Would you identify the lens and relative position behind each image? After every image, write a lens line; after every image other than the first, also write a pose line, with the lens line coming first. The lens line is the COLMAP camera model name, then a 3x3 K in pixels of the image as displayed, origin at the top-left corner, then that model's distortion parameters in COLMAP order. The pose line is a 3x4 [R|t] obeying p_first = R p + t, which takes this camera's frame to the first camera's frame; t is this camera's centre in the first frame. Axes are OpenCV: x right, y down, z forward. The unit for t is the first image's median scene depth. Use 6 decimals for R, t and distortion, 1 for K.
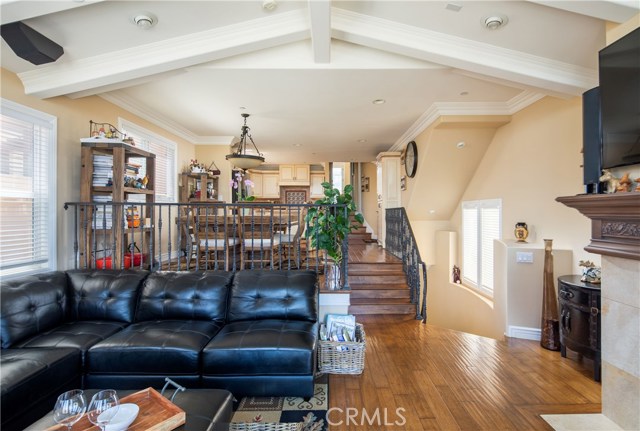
lens RADIAL K [[314.2, 0, 322.2], [0, 314.2, 211.3], [0, 0, 1]] dist [0.002865, 0.000666]
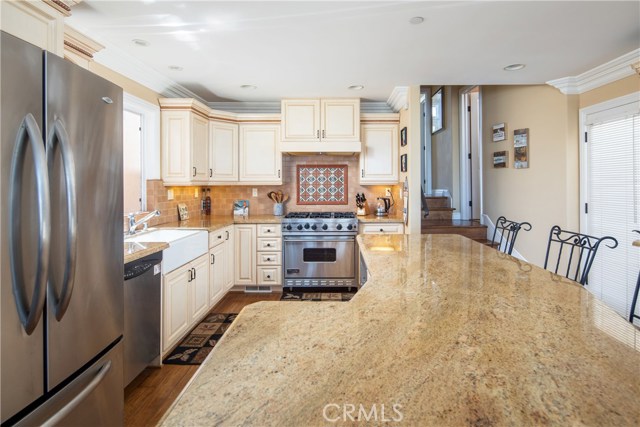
lens RADIAL K [[314.2, 0, 322.6], [0, 314.2, 182.6], [0, 0, 1]] dist [0.002865, 0.000666]
pose [[0.999723, -0.002573, -0.023405, -0.197046], [0.002580, 0.999997, 0.000269, -0.115890], [0.023404, -0.000330, 0.999726, 1.580238]]
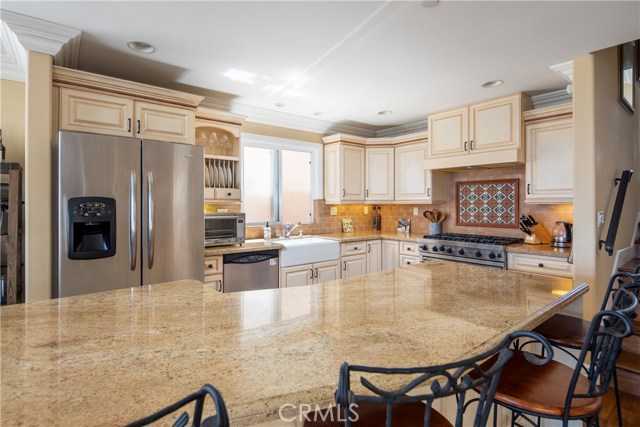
lens RADIAL K [[314.2, 0, 340.3], [0, 314.2, 201.4], [0, 0, 1]] dist [0.002865, 0.000666]
pose [[0.642201, -0.006538, -0.766509, 0.203955], [0.004474, 0.999979, -0.004781, -0.112734], [0.766523, -0.000359, 0.642216, 1.738635]]
